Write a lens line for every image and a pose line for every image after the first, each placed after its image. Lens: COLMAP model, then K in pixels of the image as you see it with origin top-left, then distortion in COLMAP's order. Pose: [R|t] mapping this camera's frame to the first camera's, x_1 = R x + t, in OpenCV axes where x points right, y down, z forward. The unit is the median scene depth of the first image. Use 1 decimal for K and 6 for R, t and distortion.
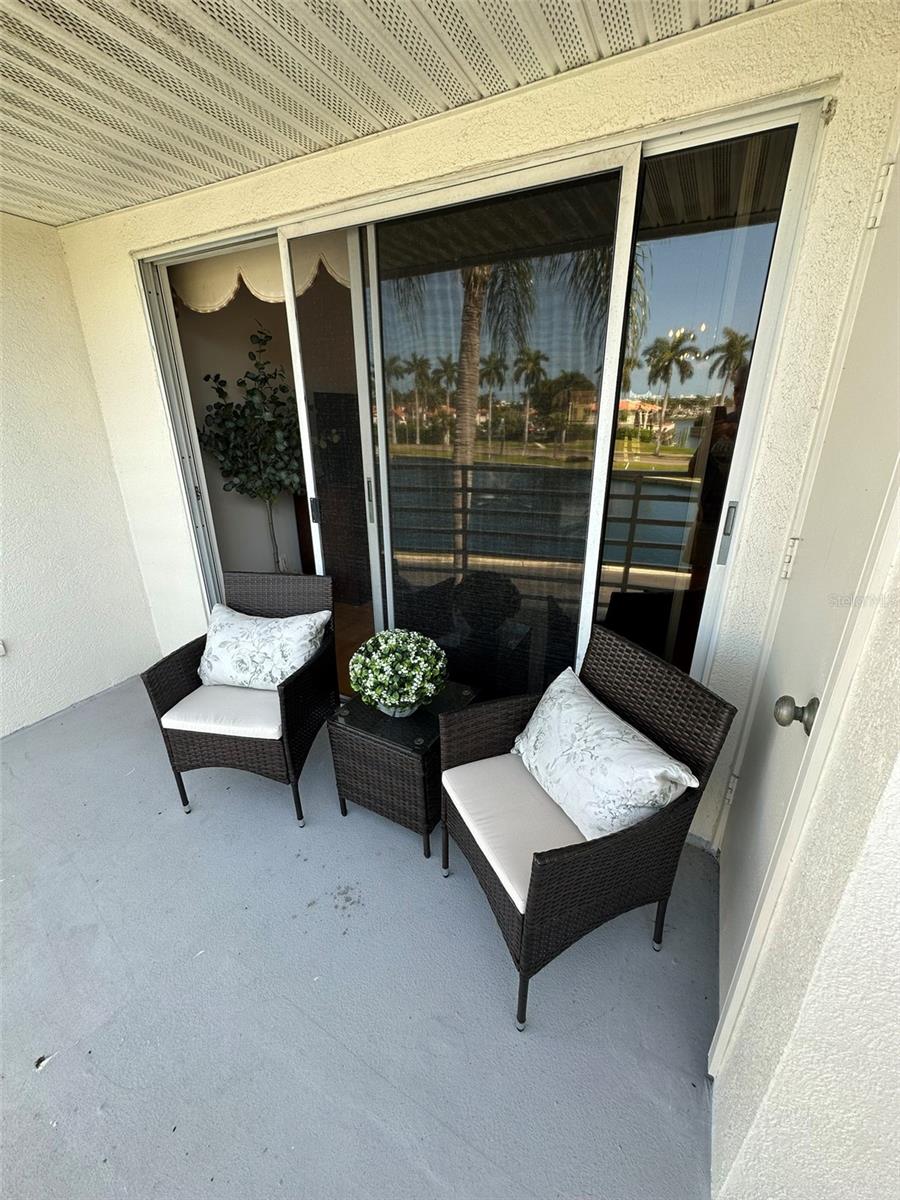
lens RADIAL K [[481.6, 0, 450.0], [0, 481.6, 600.0], [0, 0, 1]] dist [0.000475, 0.000198]
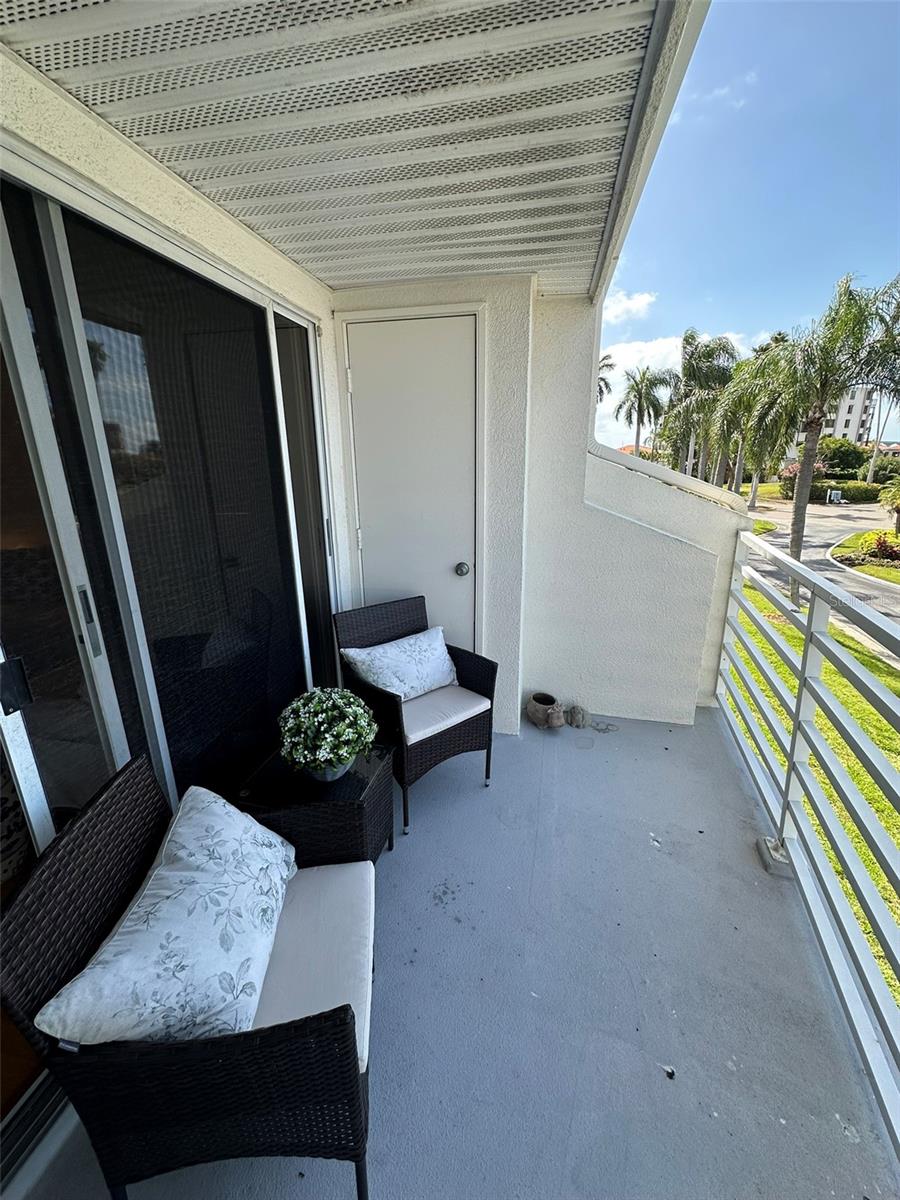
lens RADIAL K [[481.6, 0, 450.0], [0, 481.6, 600.0], [0, 0, 1]] dist [0.000475, 0.000198]
pose [[-0.286936, -0.261678, 0.921516, -1.146088], [0.361278, 0.861373, 0.357092, -0.384060], [-0.887212, 0.435386, -0.152621, 0.928851]]
